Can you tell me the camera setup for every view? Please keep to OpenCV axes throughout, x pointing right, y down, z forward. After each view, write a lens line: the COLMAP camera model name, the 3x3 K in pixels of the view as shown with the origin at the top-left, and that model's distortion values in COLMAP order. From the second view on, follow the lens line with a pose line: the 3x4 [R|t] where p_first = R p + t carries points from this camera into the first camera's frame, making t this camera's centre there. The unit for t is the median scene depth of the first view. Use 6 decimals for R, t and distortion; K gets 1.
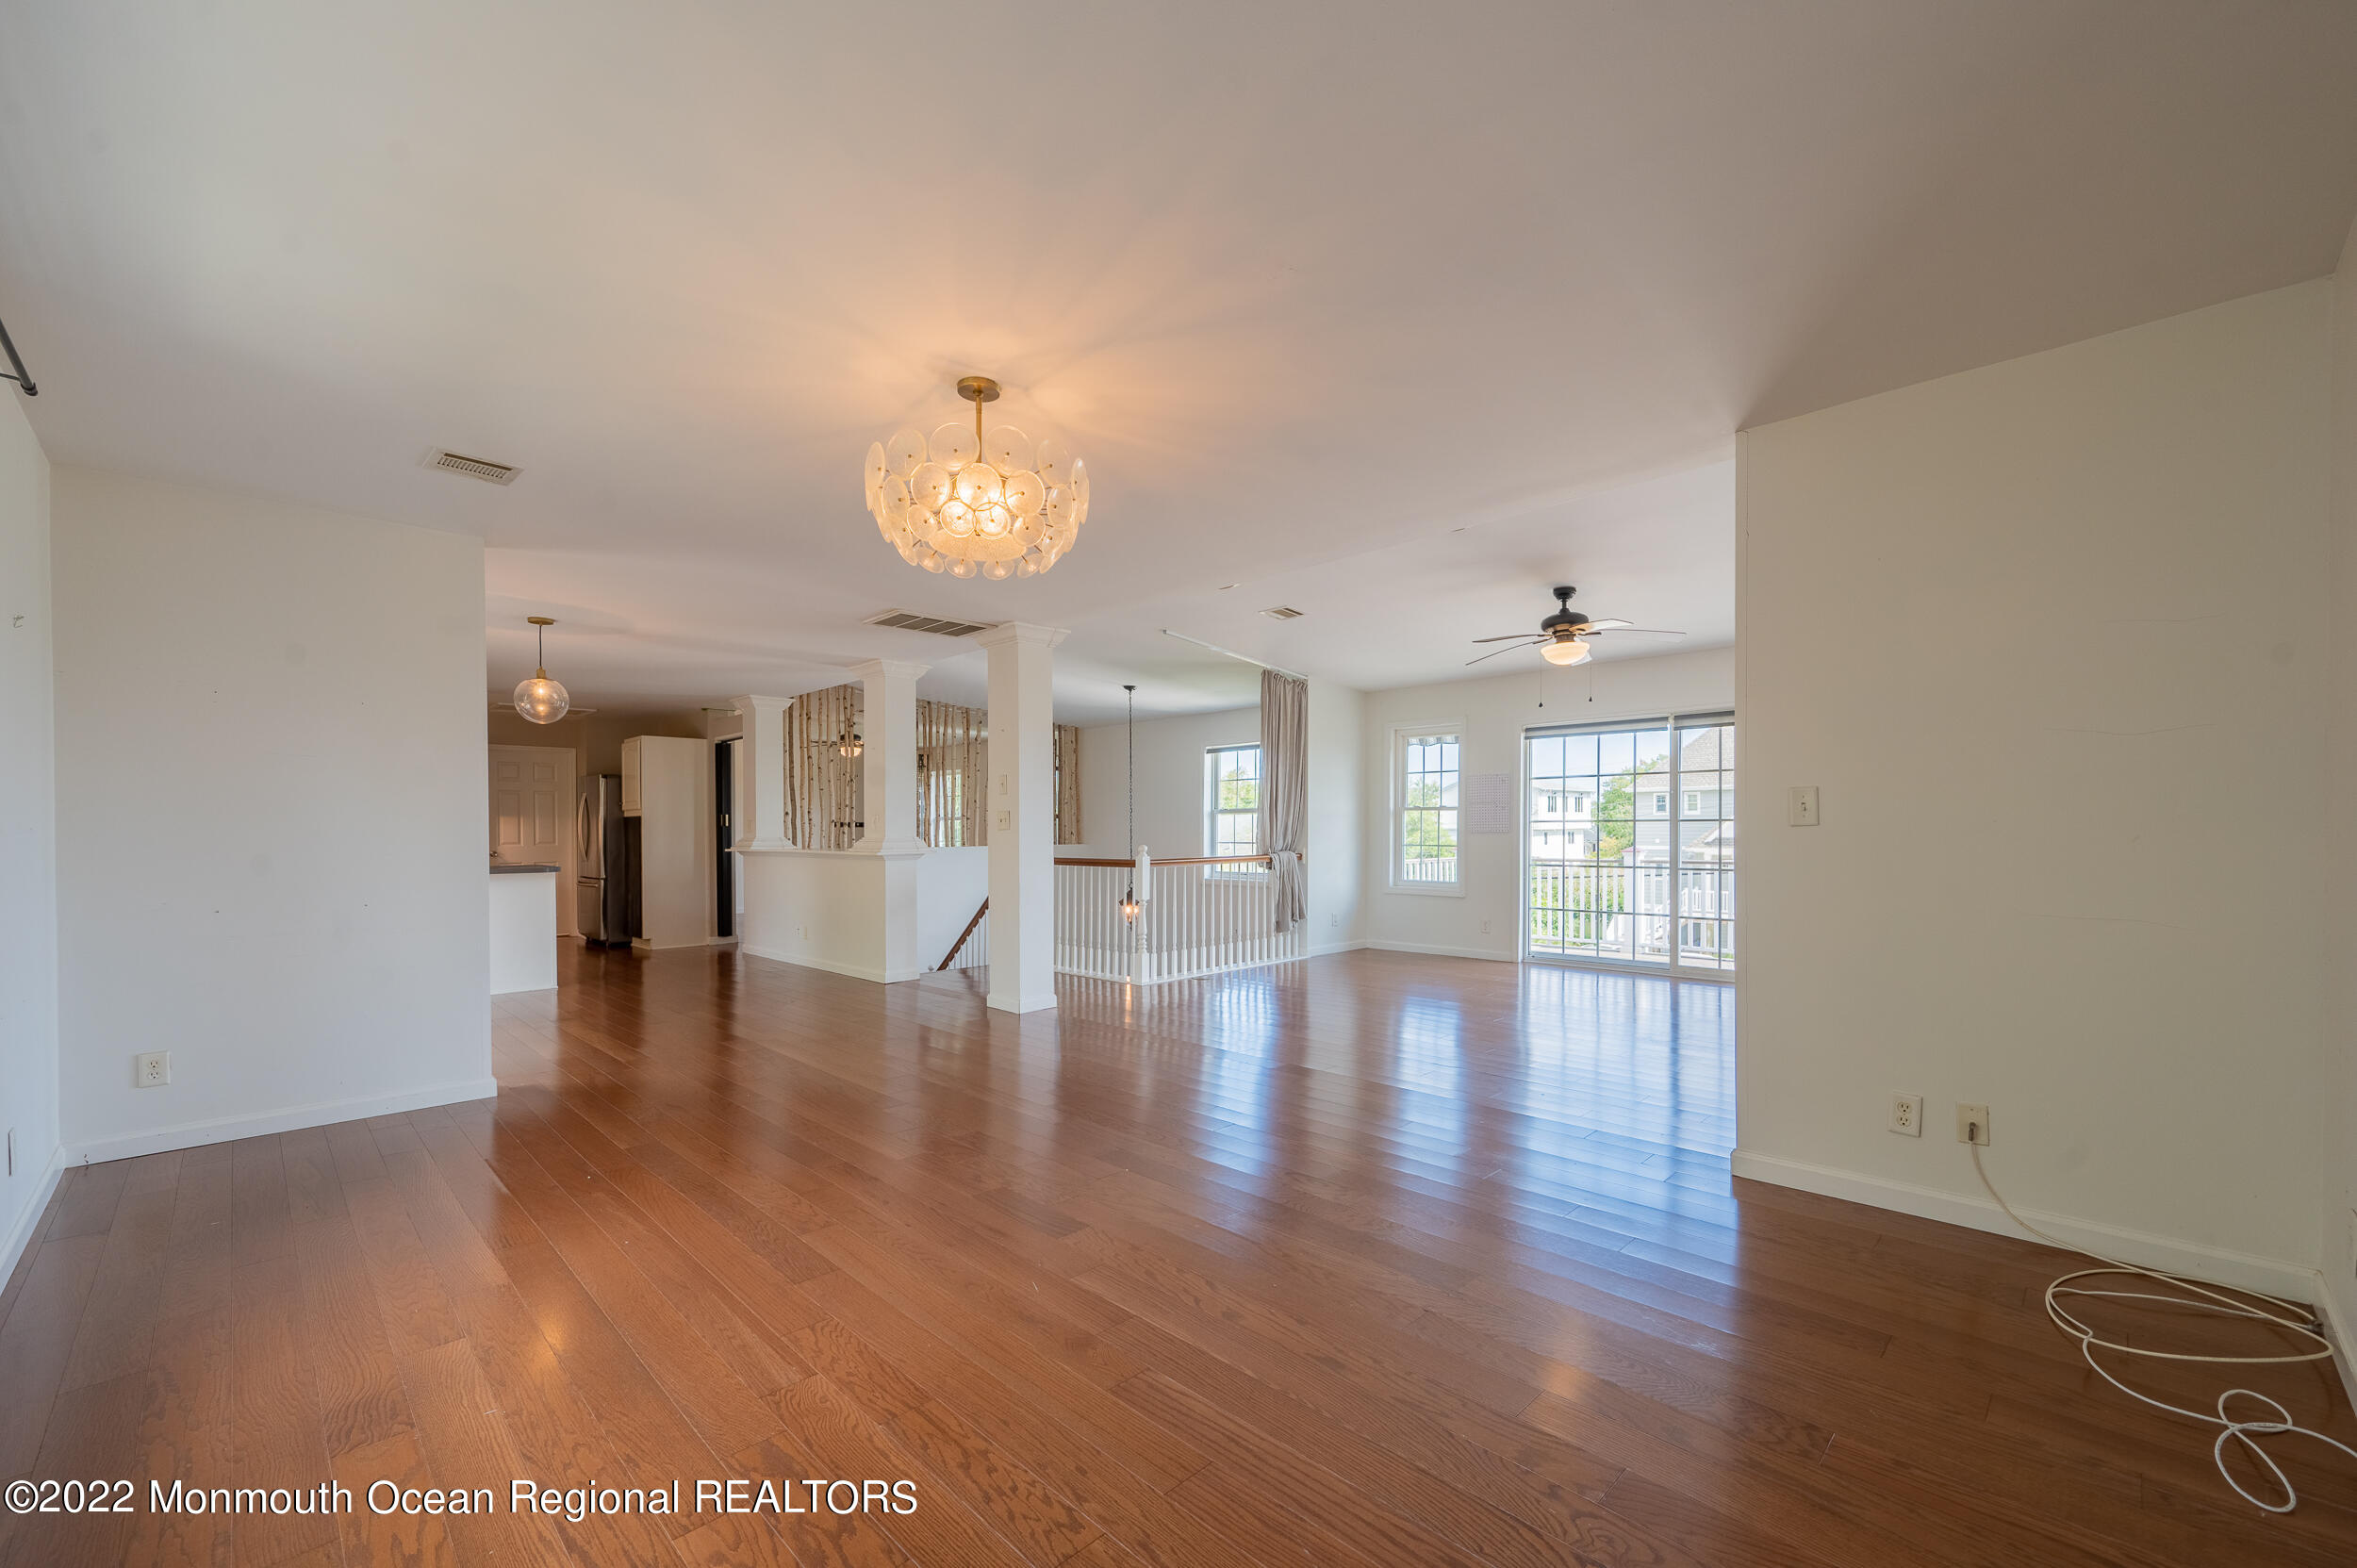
lens RADIAL K [[937.7, 0, 1205.5], [0, 937.7, 825.9], [0, 0, 1]] dist [-0.003331, 0.000405]
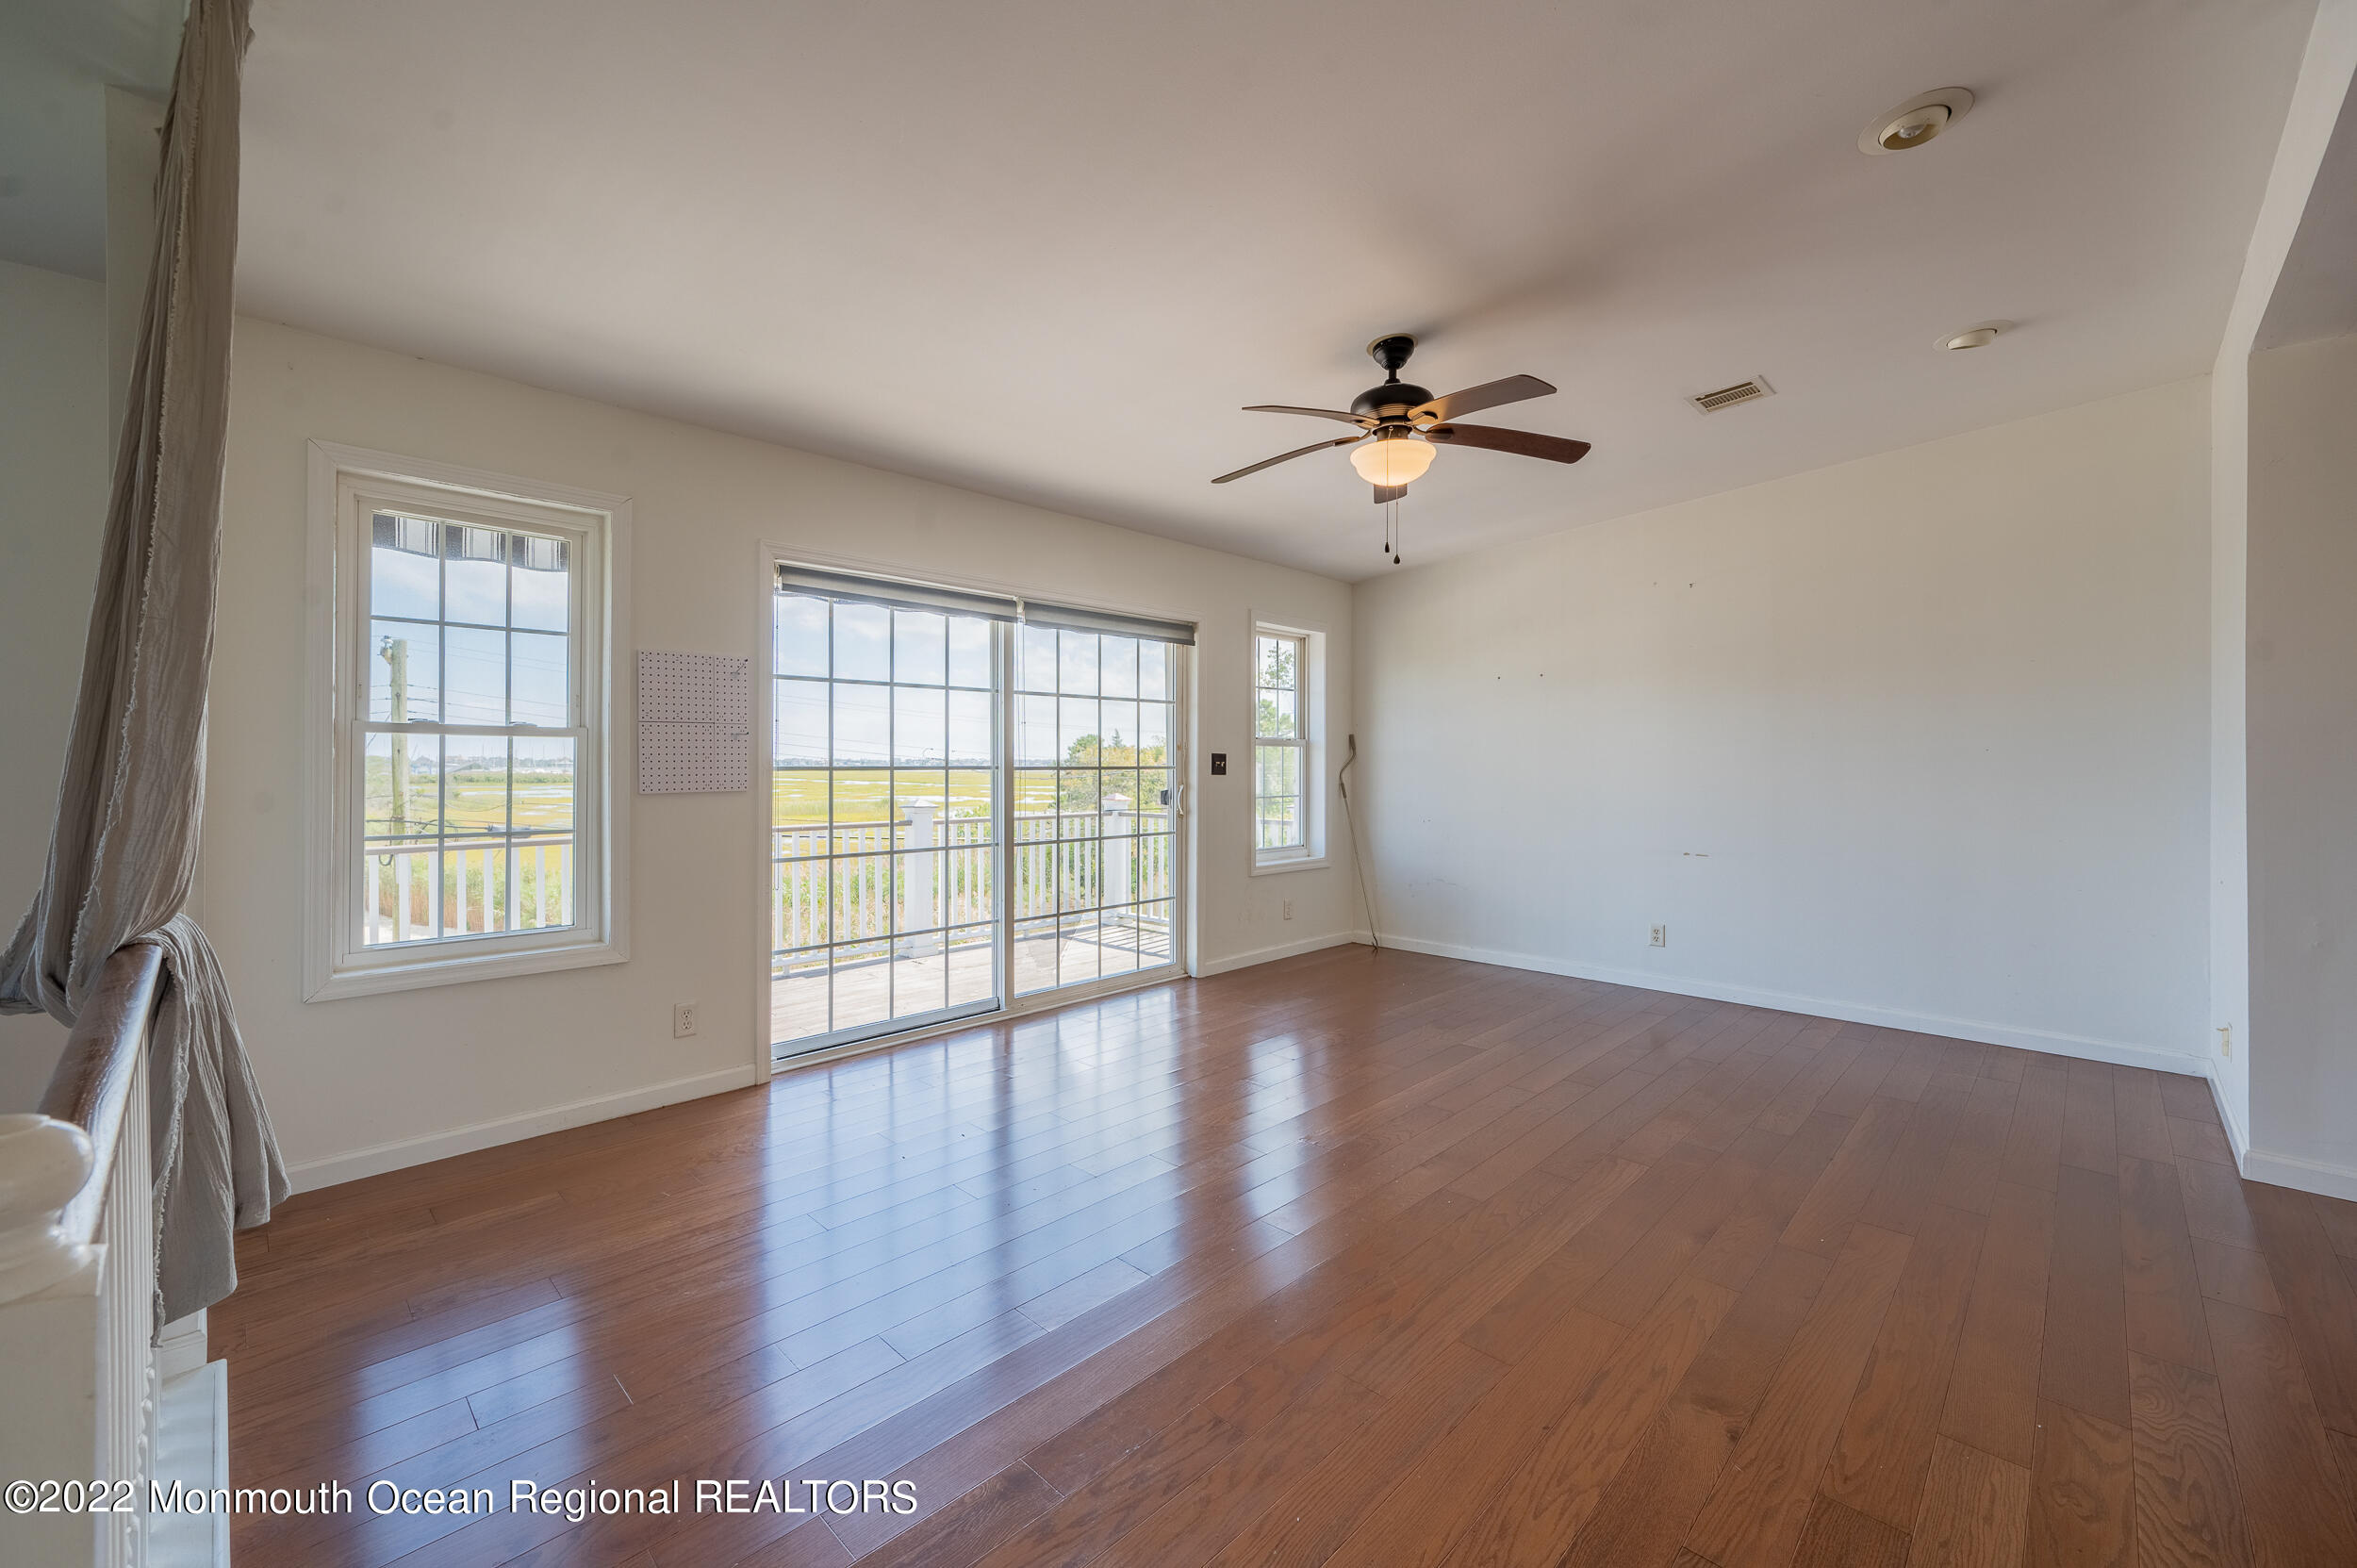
lens RADIAL K [[937.7, 0, 1161.6], [0, 937.7, 762.1], [0, 0, 1]] dist [-0.003331, 0.000405]
pose [[0.041841, 0.008314, 0.999090, -0.110851], [-0.000839, 0.999965, -0.008286, -0.003838], [-0.999124, -0.000491, 0.041846, 0.784564]]
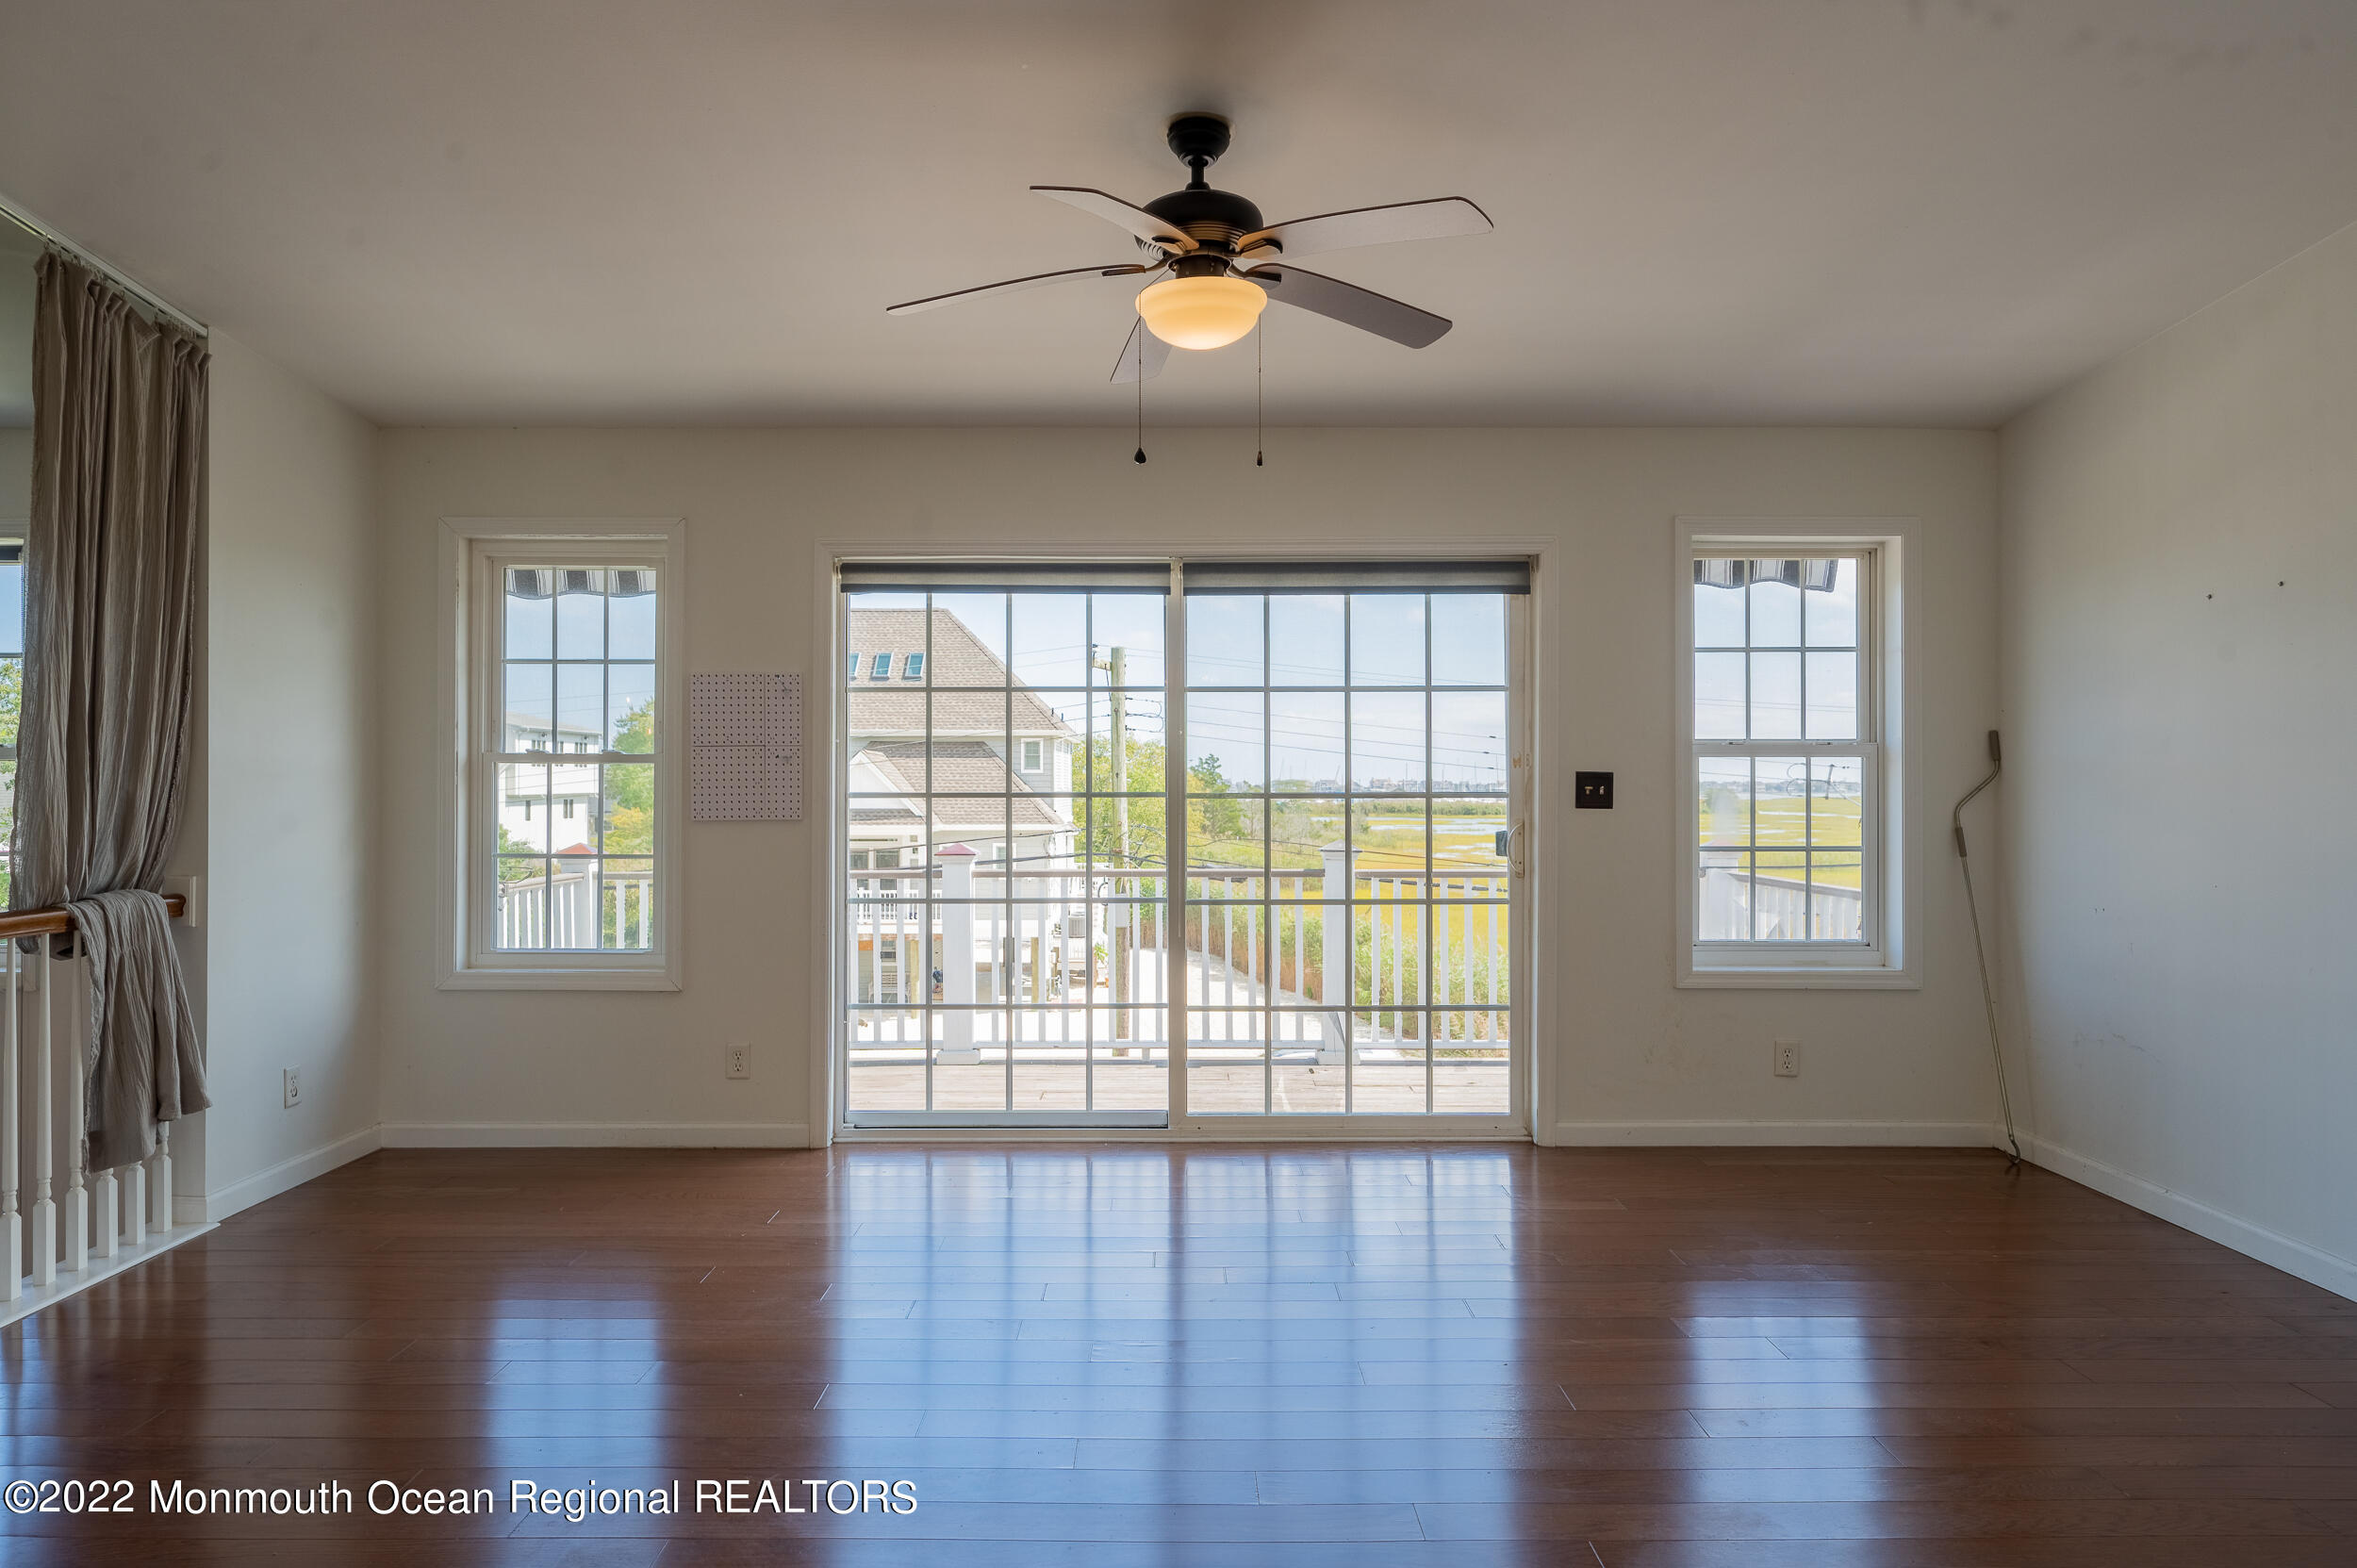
lens RADIAL K [[1496.1, 0, 1158.4], [0, 1496.1, 789.1], [0, 0, 1]] dist [-0.000558, 0.004445]
pose [[0.733871, 0.005086, 0.679270, 0.002148], [-0.004719, 0.999986, -0.002389, -0.006075], [-0.679273, -0.001452, 0.733884, 0.426390]]
